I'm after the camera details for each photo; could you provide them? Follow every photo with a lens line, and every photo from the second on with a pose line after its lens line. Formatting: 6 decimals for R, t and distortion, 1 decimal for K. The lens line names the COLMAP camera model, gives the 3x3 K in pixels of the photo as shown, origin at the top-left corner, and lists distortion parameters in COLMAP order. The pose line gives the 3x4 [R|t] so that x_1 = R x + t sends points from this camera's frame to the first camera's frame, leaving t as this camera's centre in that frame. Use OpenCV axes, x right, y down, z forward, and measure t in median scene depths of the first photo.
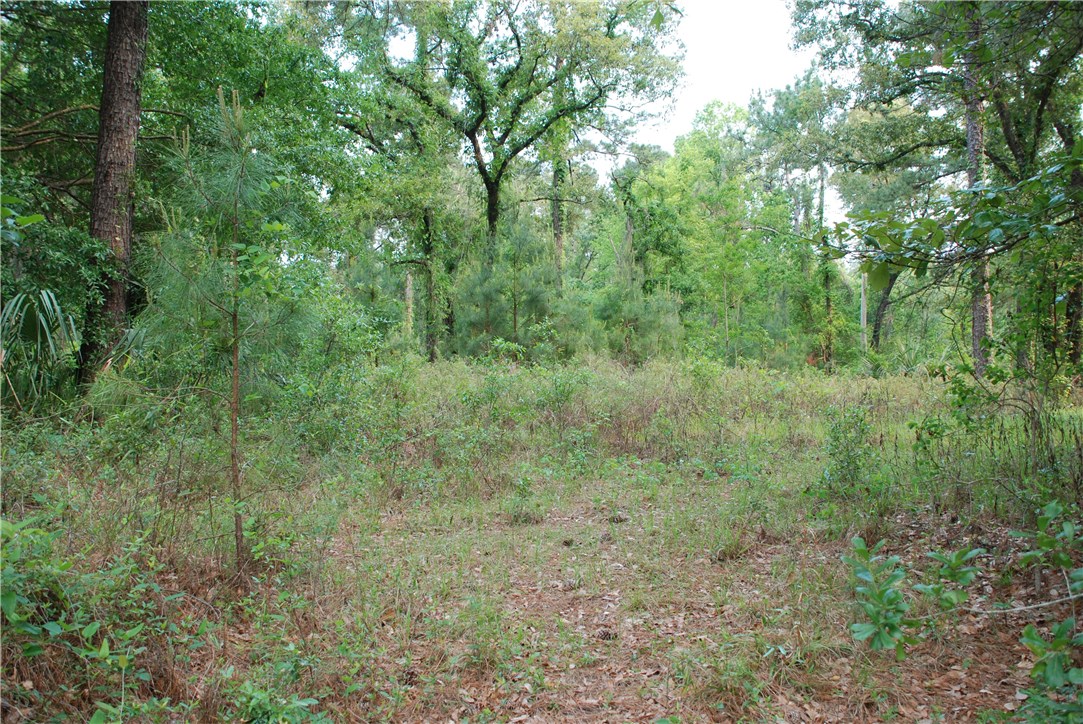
lens RADIAL K [[1047.1, 0, 541.7], [0, 1047.1, 378.1], [0, 0, 1]] dist [-0.026285, 0.000000]
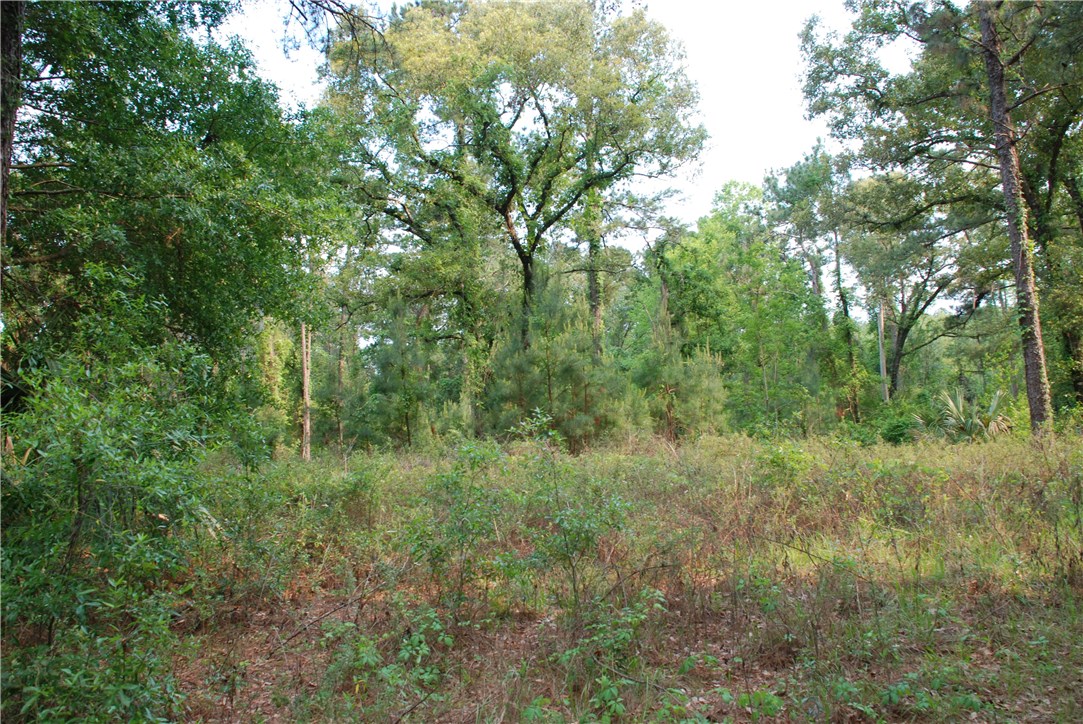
lens RADIAL K [[871.6, 0, 545.5], [0, 871.6, 370.1], [0, 0, 1]] dist [-0.145234, 0.119337]
pose [[0.997434, -0.049024, -0.052176, 0.009113], [0.045250, 0.996435, -0.071209, -0.013831], [0.055481, 0.068665, 0.996096, 0.151764]]
